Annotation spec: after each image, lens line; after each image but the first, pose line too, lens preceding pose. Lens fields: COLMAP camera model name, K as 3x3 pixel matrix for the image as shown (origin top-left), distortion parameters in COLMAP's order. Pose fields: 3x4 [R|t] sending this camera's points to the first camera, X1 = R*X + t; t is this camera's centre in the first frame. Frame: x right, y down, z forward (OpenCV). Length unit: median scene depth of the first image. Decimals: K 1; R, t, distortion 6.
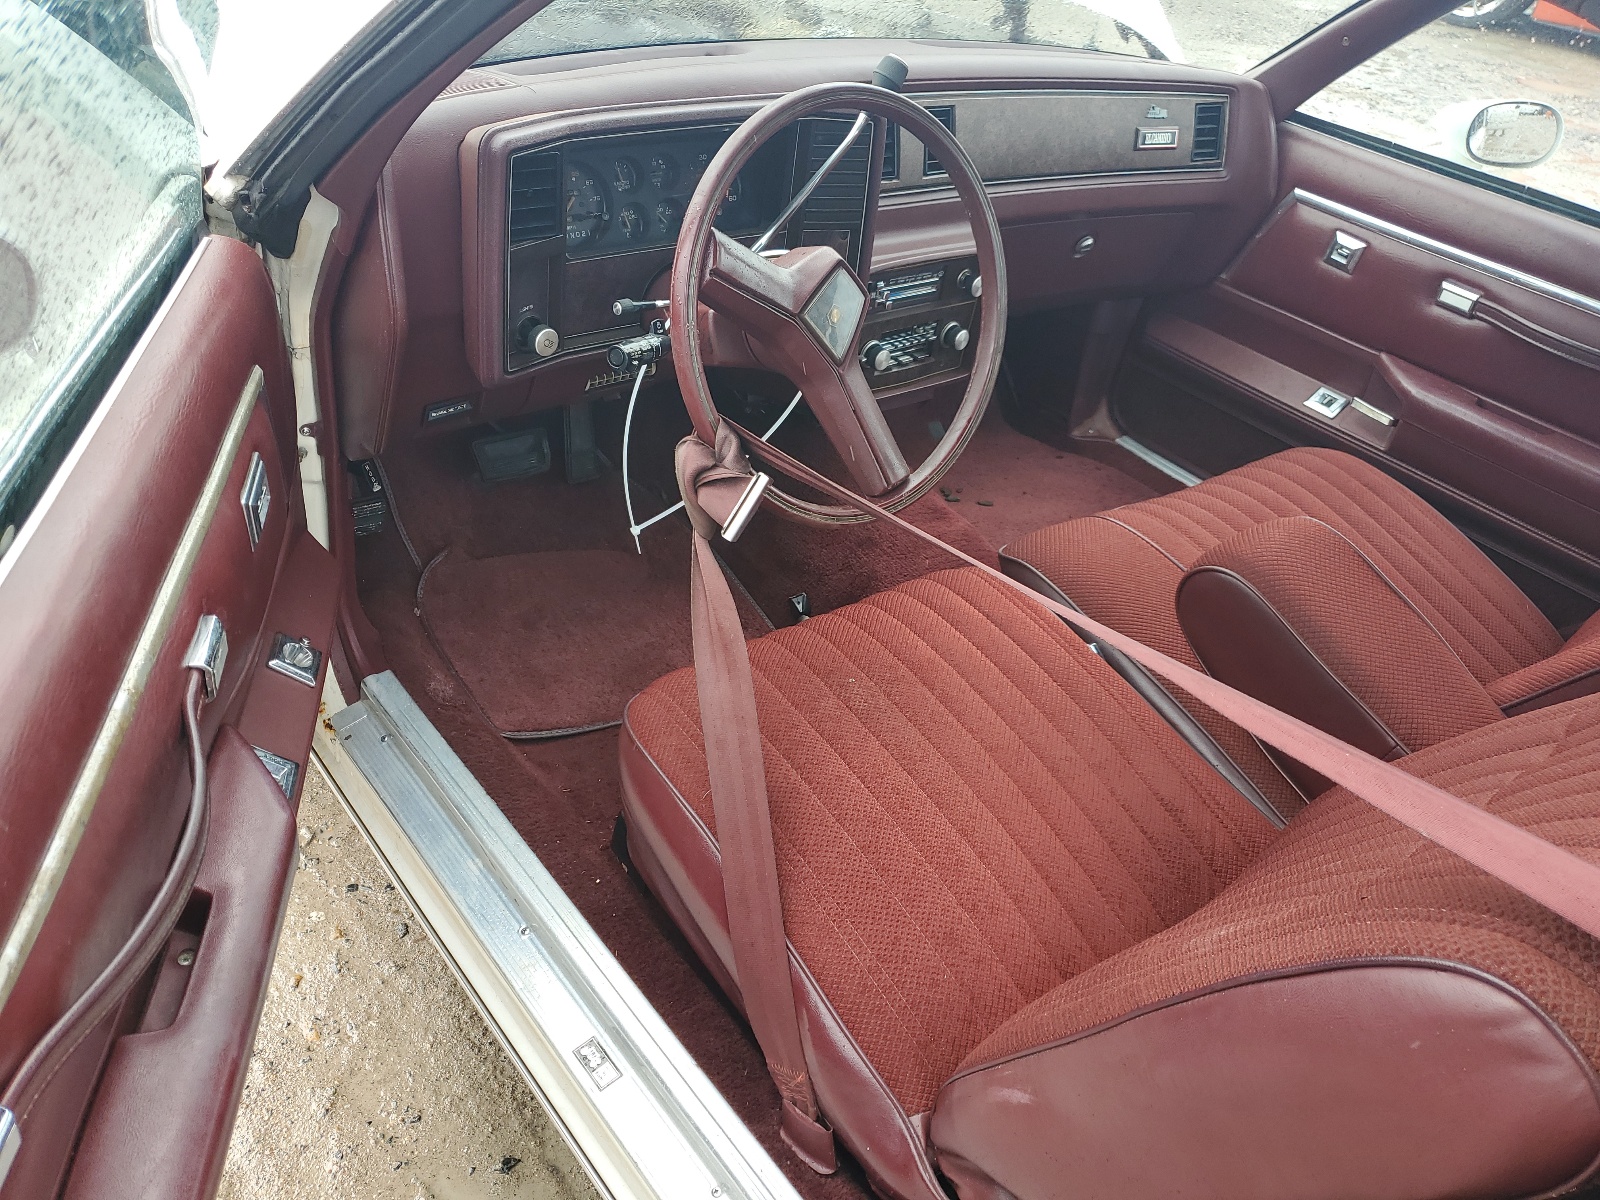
lens RADIAL K [[1178.0, 0, 800.0], [0, 1178.0, 600.0], [0, 0, 1]] dist [0.005796, 0.000262]
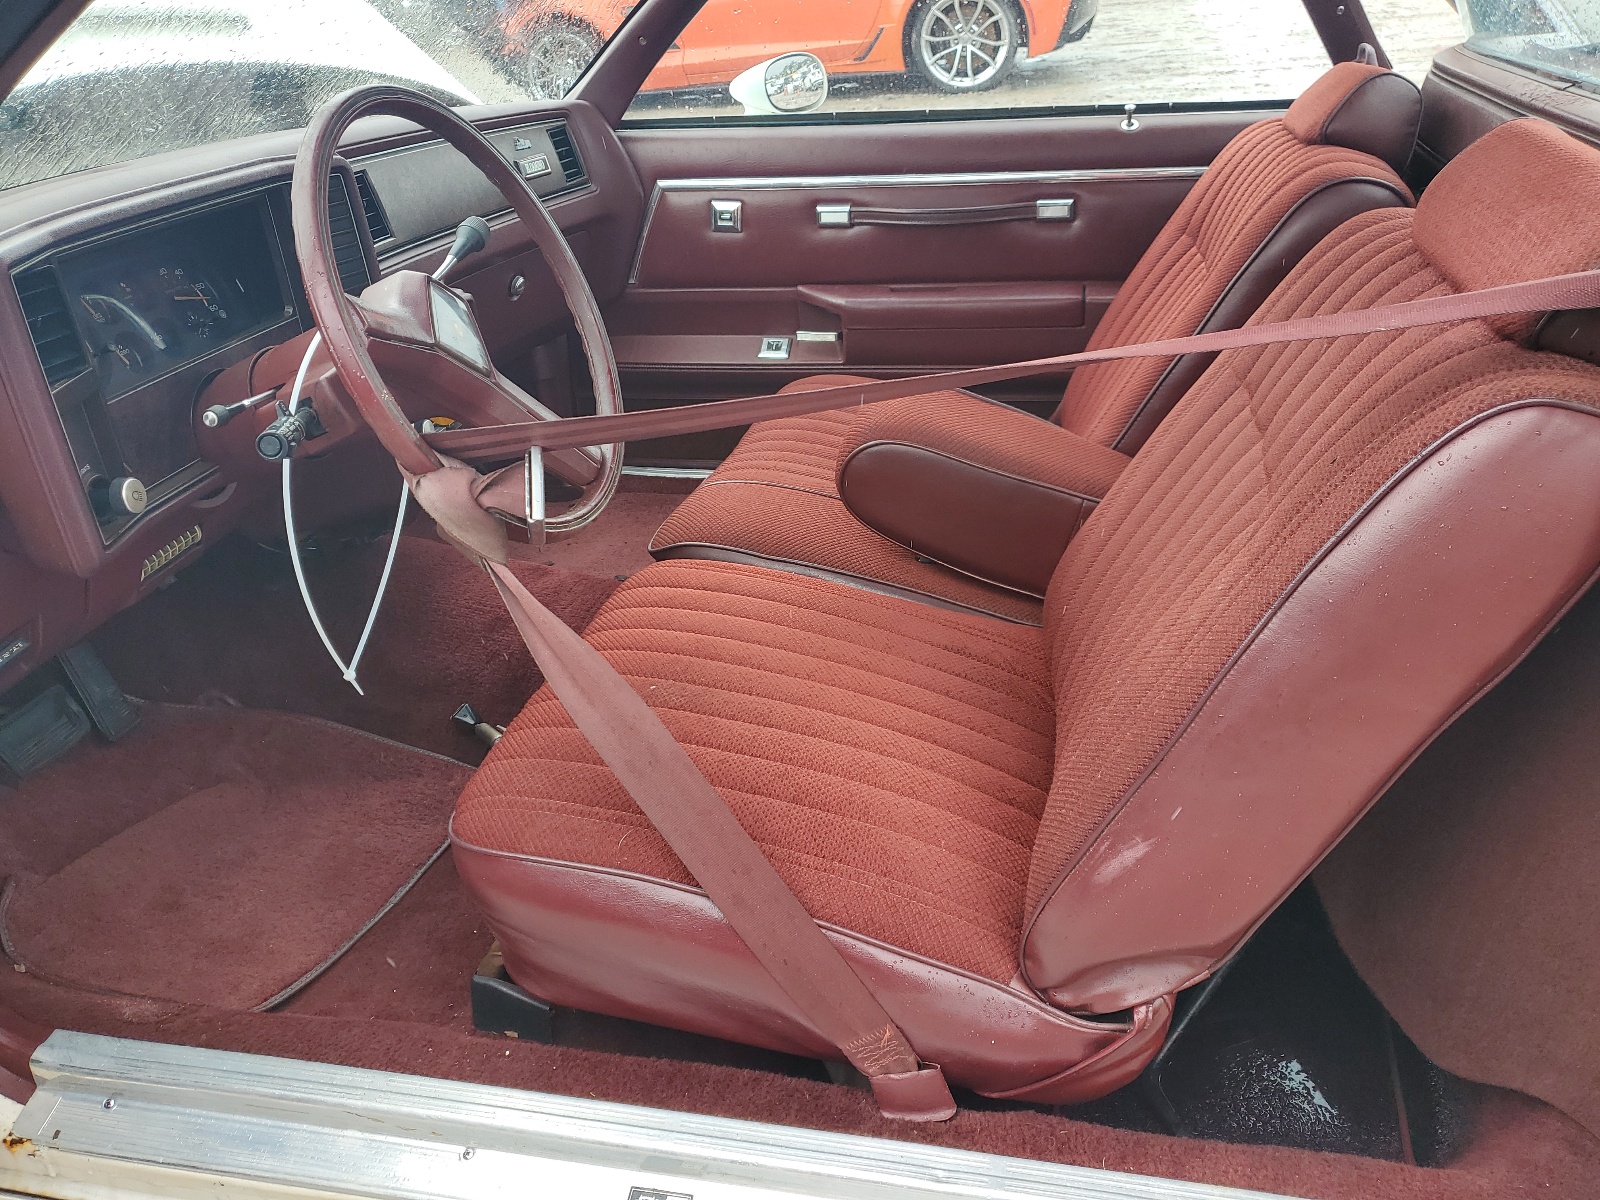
lens RADIAL K [[1187.8, 0, 800.0], [0, 1187.8, 600.0], [0, 0, 1]] dist [0.001330, 0.003377]
pose [[0.766104, -0.443187, 0.465478, -0.170739], [0.491574, 0.870609, 0.019863, 0.030117], [-0.414052, 0.213600, 0.884836, 0.071445]]
